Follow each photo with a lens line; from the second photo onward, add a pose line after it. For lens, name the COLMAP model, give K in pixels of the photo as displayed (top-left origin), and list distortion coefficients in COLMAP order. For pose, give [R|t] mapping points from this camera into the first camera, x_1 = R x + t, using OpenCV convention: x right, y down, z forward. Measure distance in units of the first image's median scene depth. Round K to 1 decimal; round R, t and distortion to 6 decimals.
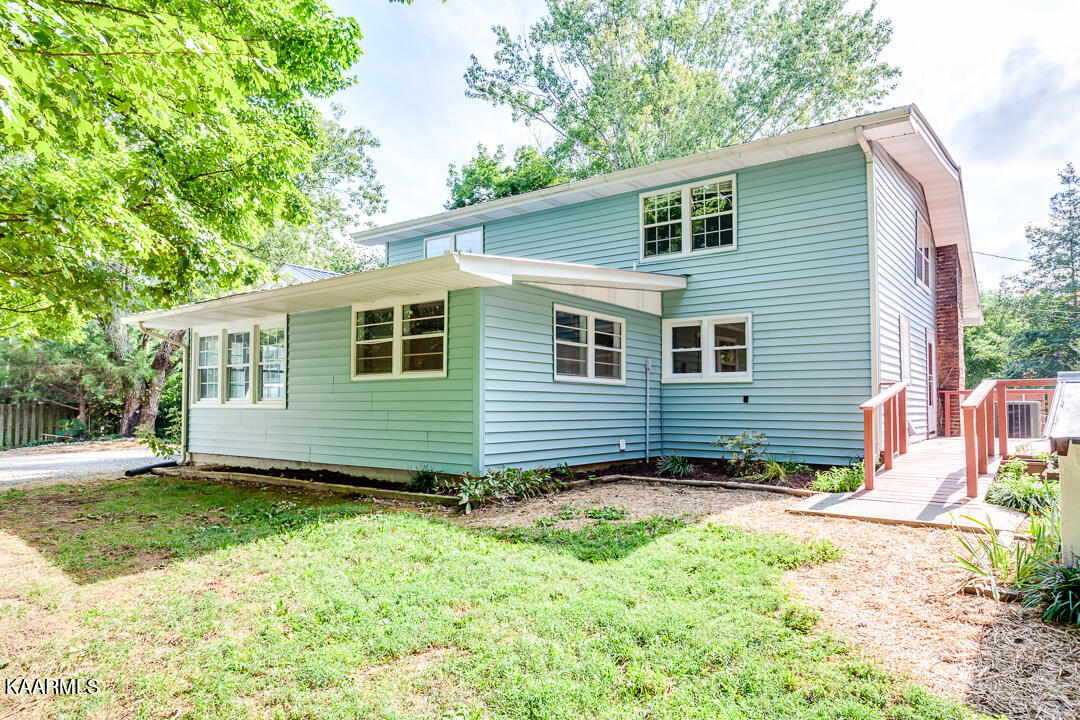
lens RADIAL K [[692.4, 0, 535.5], [0, 692.4, 370.0], [0, 0, 1]] dist [0.002256, 0.000348]
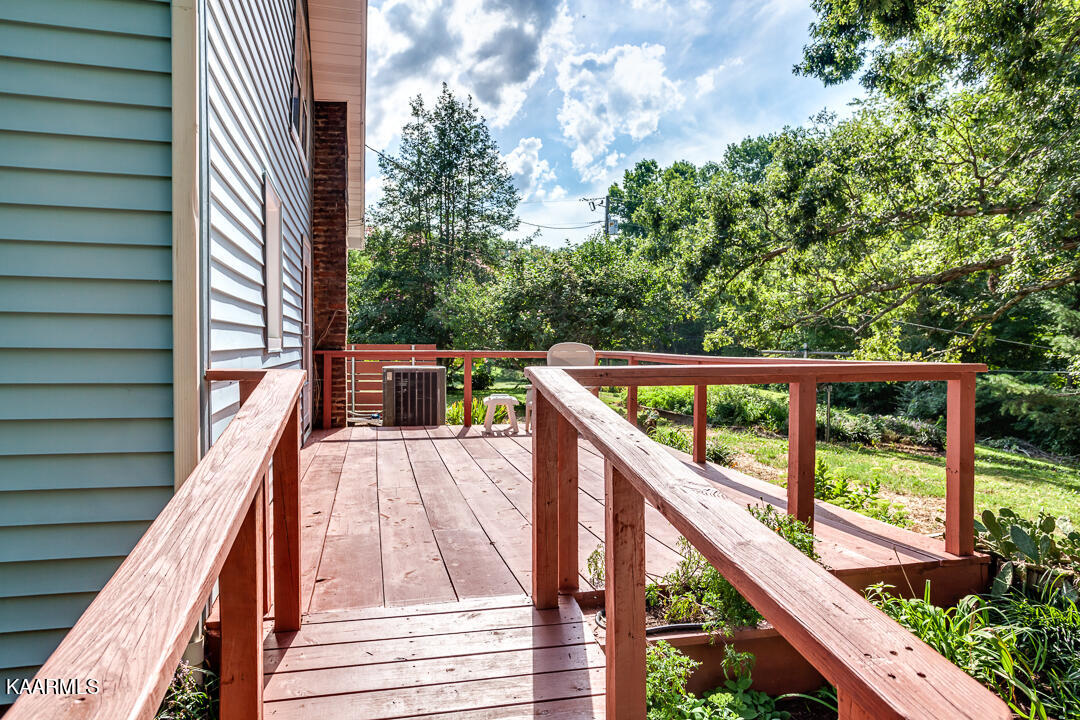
lens RADIAL K [[692.4, 0, 535.5], [0, 692.4, 370.0], [0, 0, 1]] dist [0.002256, 0.000348]
pose [[0.630097, -0.028256, 0.776002, 0.317801], [-0.045750, 0.996251, 0.073423, -0.006457], [-0.775168, -0.081766, 0.626442, 0.630091]]
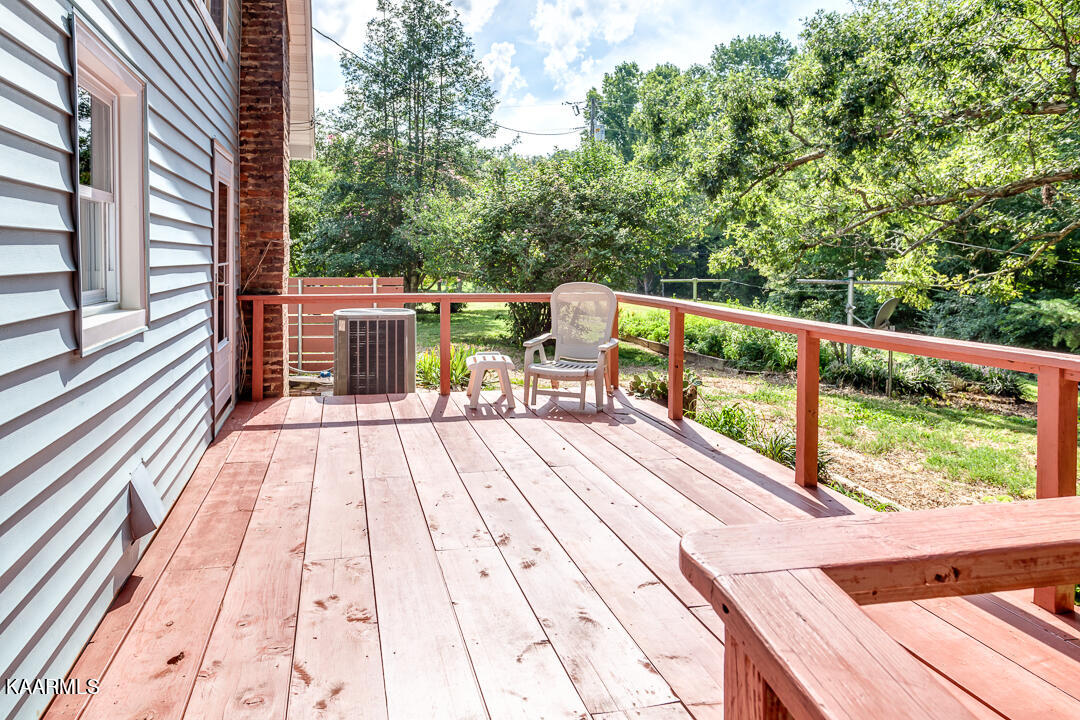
lens RADIAL K [[716.8, 0, 489.5], [0, 716.8, 277.0], [0, 0, 1]] dist [-0.004798, 0.019956]
pose [[0.649107, -0.022440, 0.760366, 0.438629], [-0.043220, 0.996862, 0.066316, -0.023259], [-0.759468, -0.075909, 0.646100, 0.759607]]
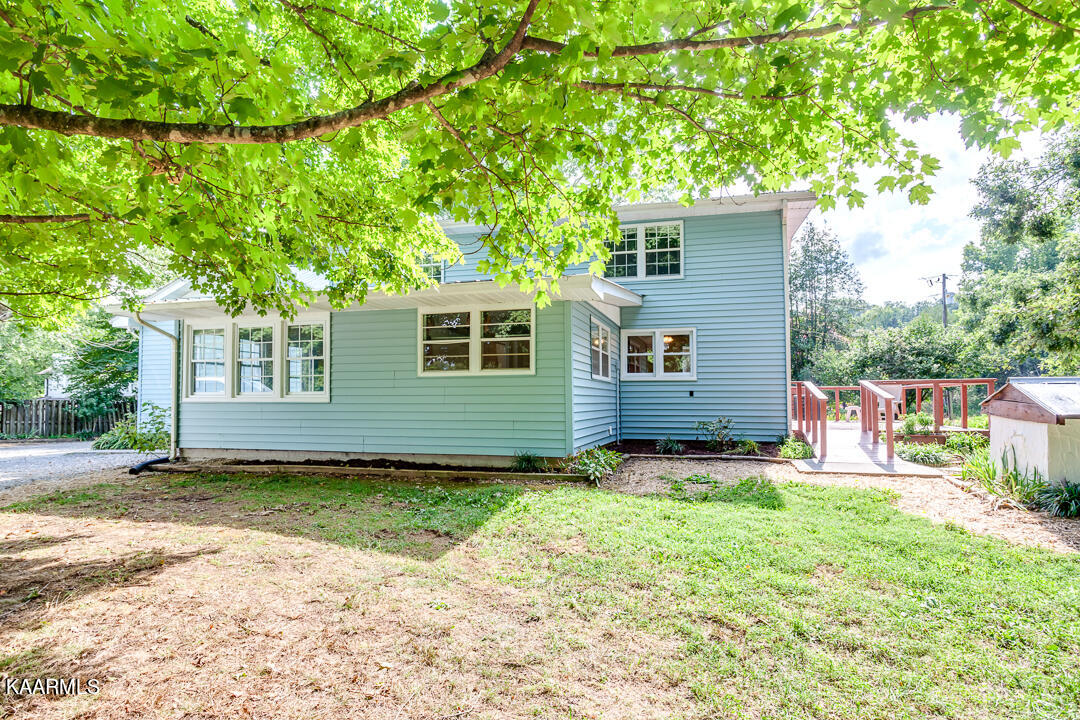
lens RADIAL K [[627.4, 0, 544.2], [0, 627.4, 366.9], [0, 0, 1]] dist [-0.024875, 0.000086]
pose [[0.930132, 0.016053, 0.366874, -0.372296], [-0.016026, 0.999867, -0.003120, -0.000078], [-0.366876, -0.002977, 0.930265, 0.001140]]
